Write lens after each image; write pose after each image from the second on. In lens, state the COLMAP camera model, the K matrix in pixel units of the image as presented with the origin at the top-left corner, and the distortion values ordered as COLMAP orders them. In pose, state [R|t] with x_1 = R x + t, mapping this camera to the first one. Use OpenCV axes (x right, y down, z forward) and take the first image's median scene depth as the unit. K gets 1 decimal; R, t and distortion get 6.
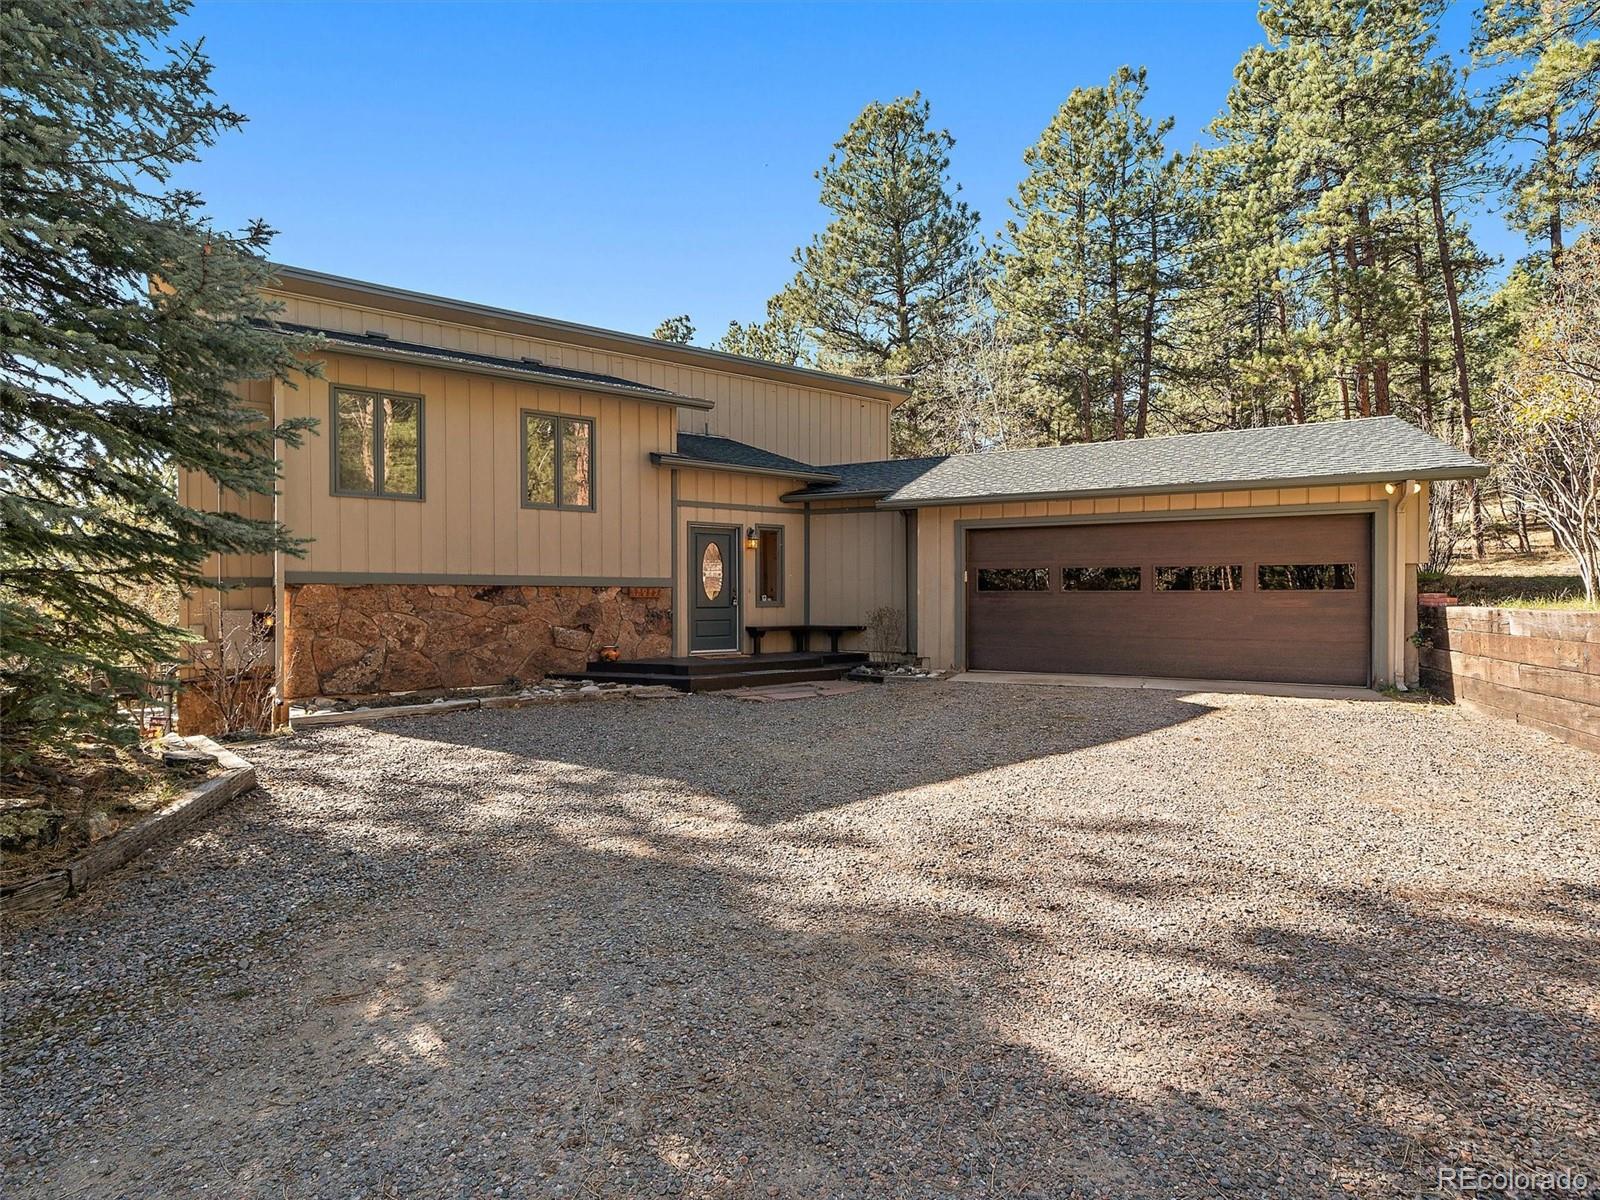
lens RADIAL K [[780.3, 0, 800.0], [0, 780.3, 600.0], [0, 0, 1]] dist [-0.013228, -0.000220]
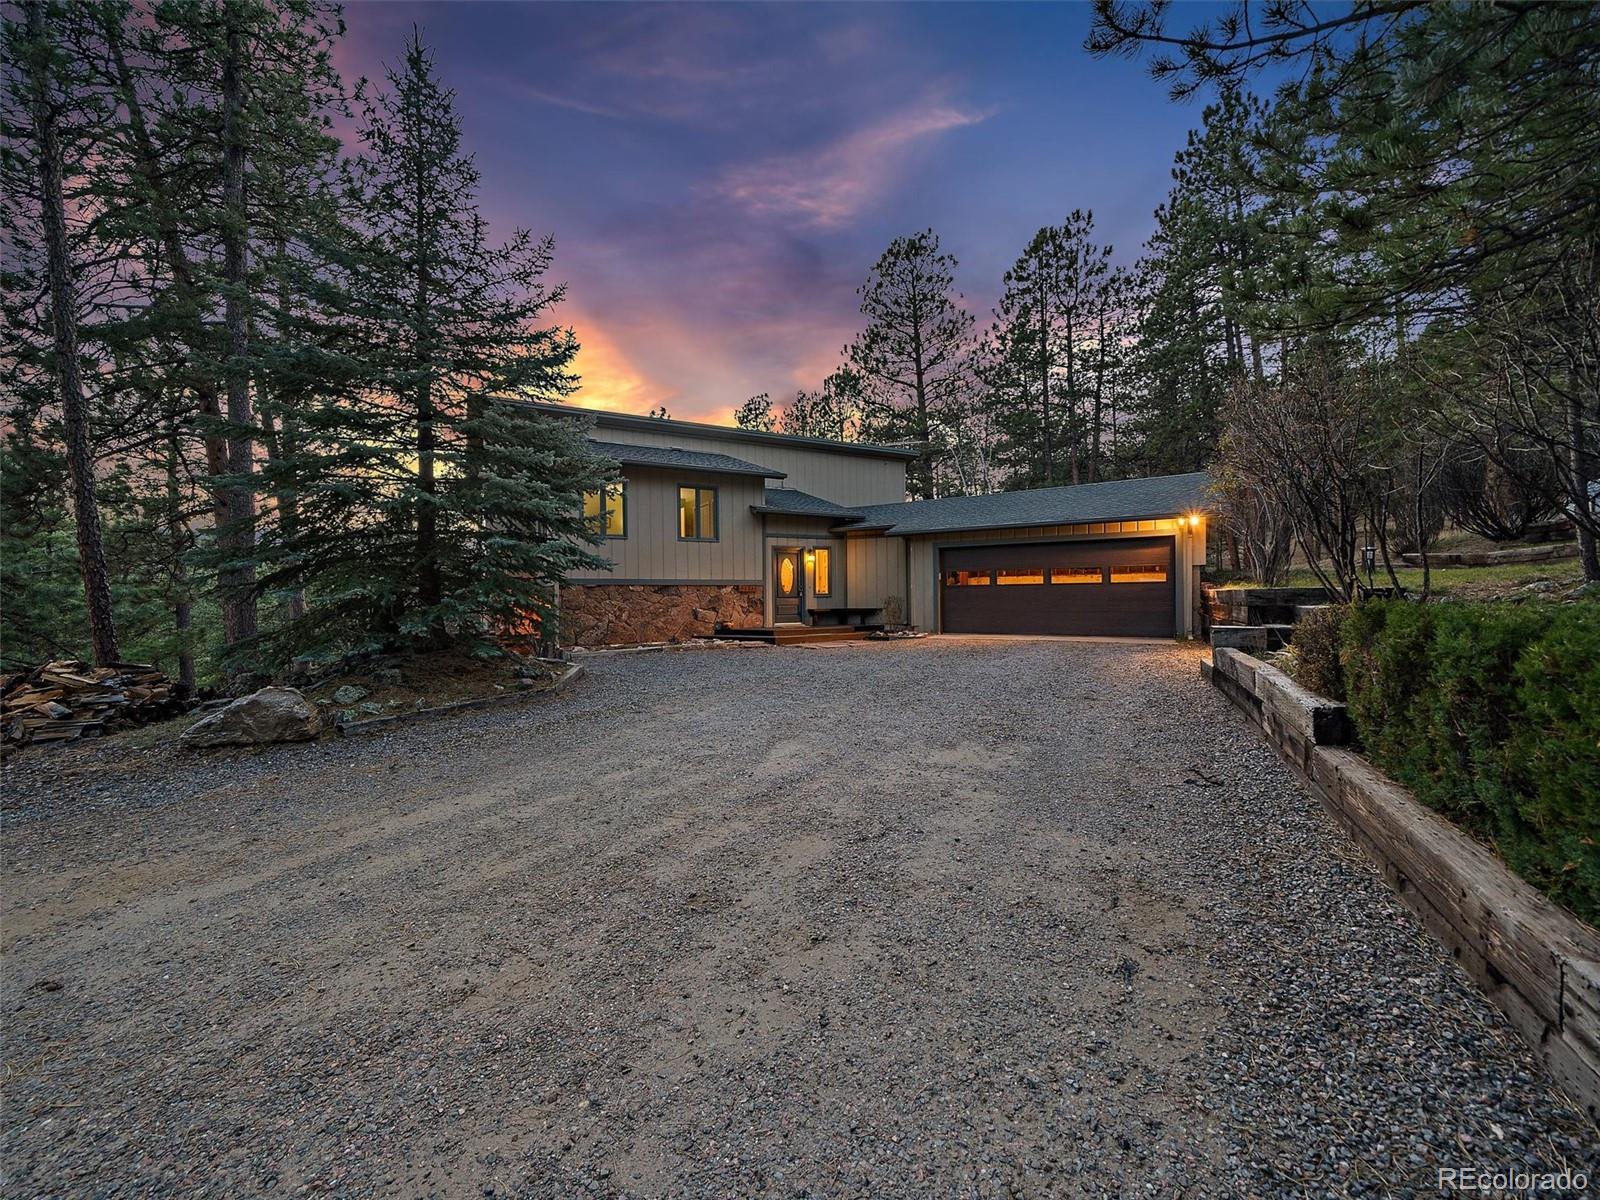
lens RADIAL K [[638.0, 0, 790.1], [0, 638.0, 599.7], [0, 0, 1]] dist [-0.002011, -0.000557]
pose [[0.994306, -0.010550, -0.106037, 0.039790], [0.010329, 0.999943, -0.002641, 0.019531], [0.106059, 0.001530, 0.994359, -0.368244]]
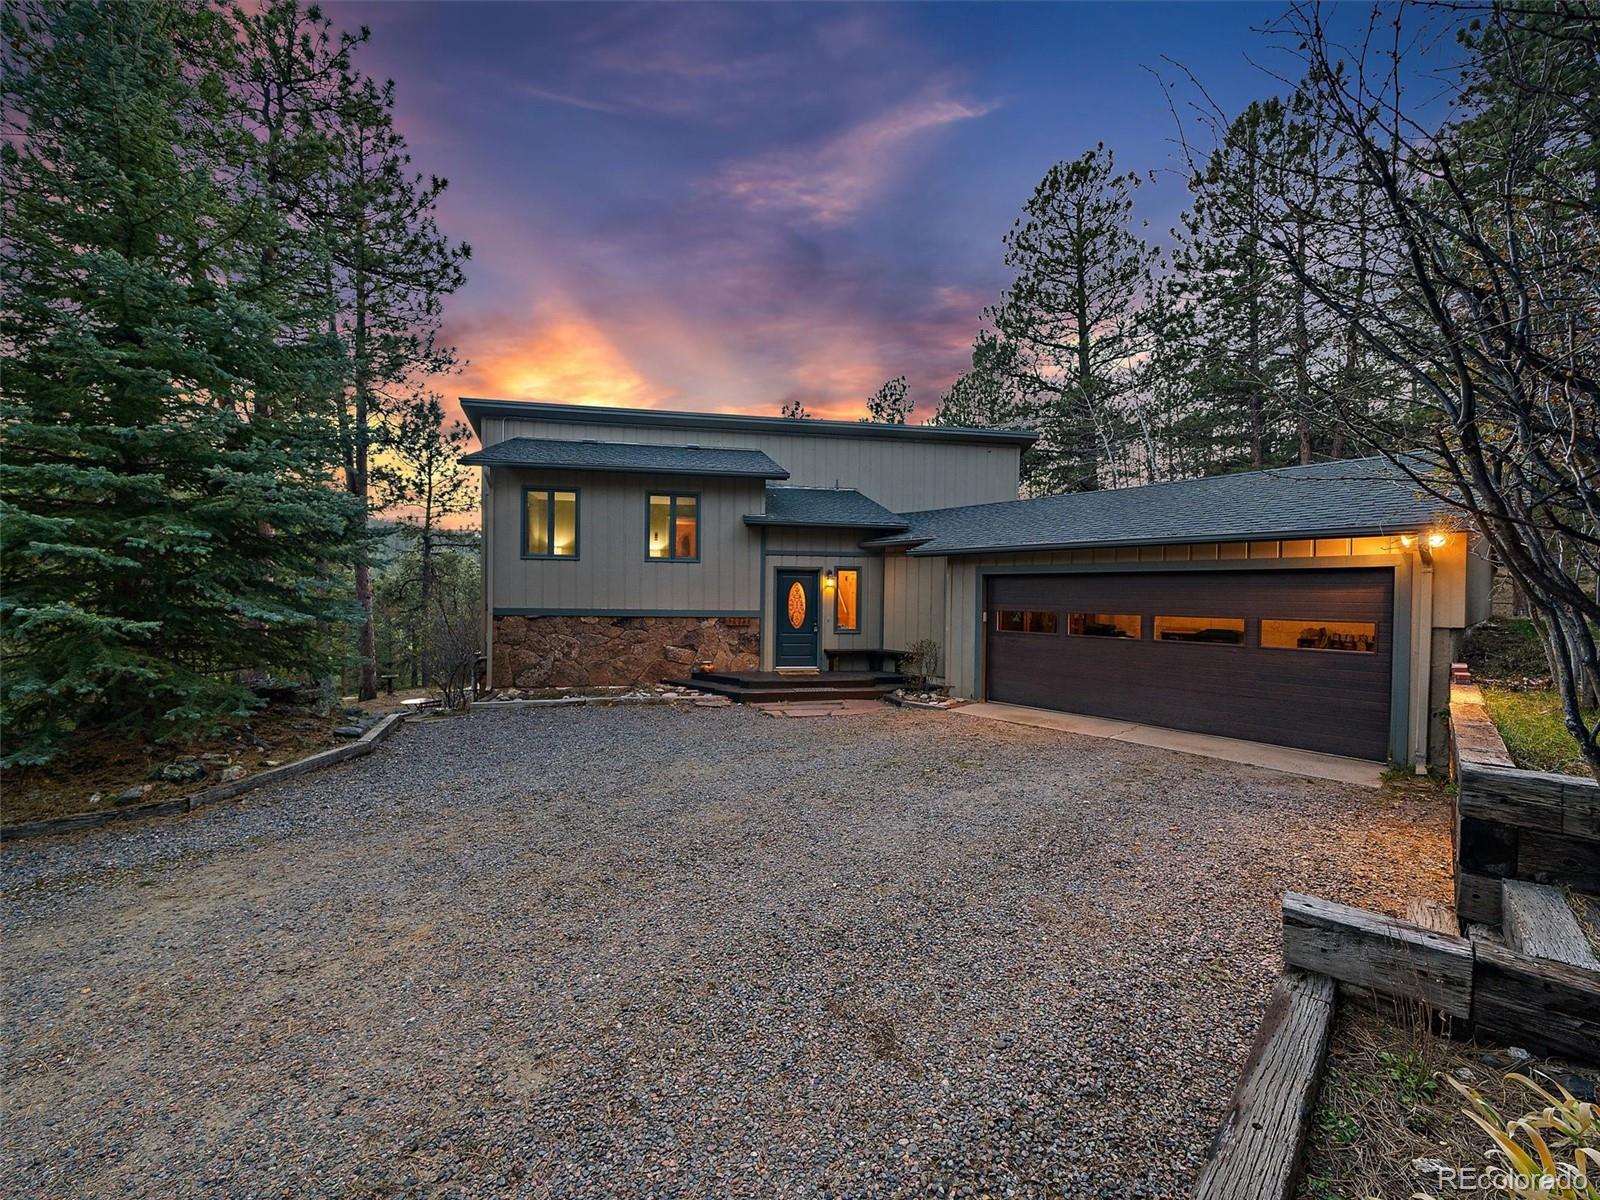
lens RADIAL K [[638.0, 0, 790.1], [0, 638.0, 599.7], [0, 0, 1]] dist [-0.002011, -0.000557]
pose [[0.906778, 0.016025, -0.421303, 0.342712], [-0.014784, 0.999871, 0.006212, -0.055639], [0.421349, 0.000596, 0.906899, 0.061478]]
